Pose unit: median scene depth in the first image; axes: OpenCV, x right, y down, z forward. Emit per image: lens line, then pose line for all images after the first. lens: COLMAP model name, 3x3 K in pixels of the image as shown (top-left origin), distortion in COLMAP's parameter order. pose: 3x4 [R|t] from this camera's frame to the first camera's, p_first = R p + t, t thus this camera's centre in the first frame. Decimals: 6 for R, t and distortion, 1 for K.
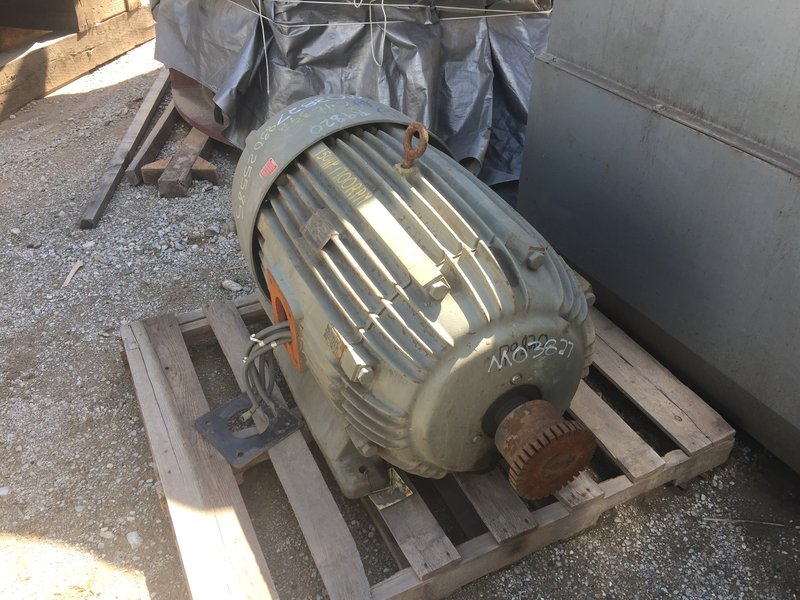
lens RADIAL K [[687.4, 0, 400.0], [0, 687.4, 300.0], [0, 0, 1]] dist [0.103379, -0.204980]
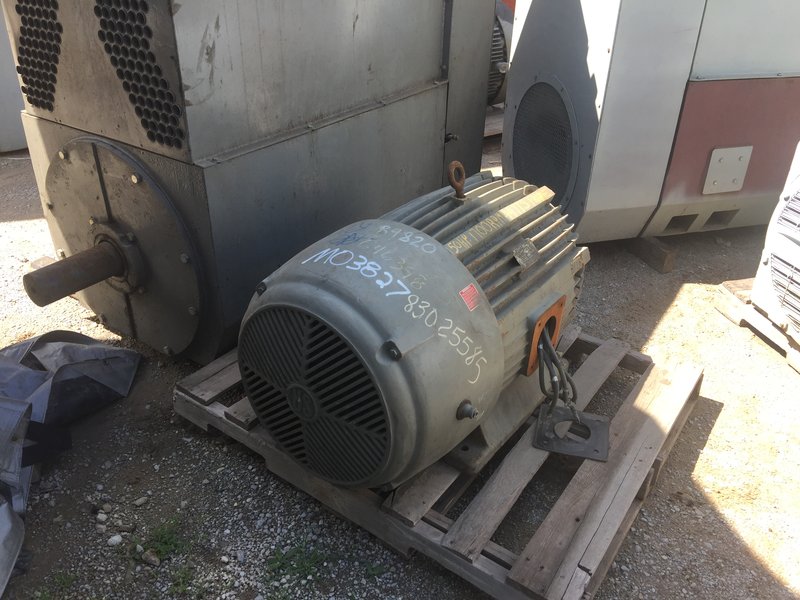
lens RADIAL K [[687.4, 0, 400.0], [0, 687.4, 300.0], [0, 0, 1]] dist [0.103379, -0.204980]
pose [[-0.482236, -0.452209, 0.750304, -0.856166], [0.491777, 0.569050, 0.659043, -0.858286], [-0.724986, 0.686796, -0.052031, 1.125033]]
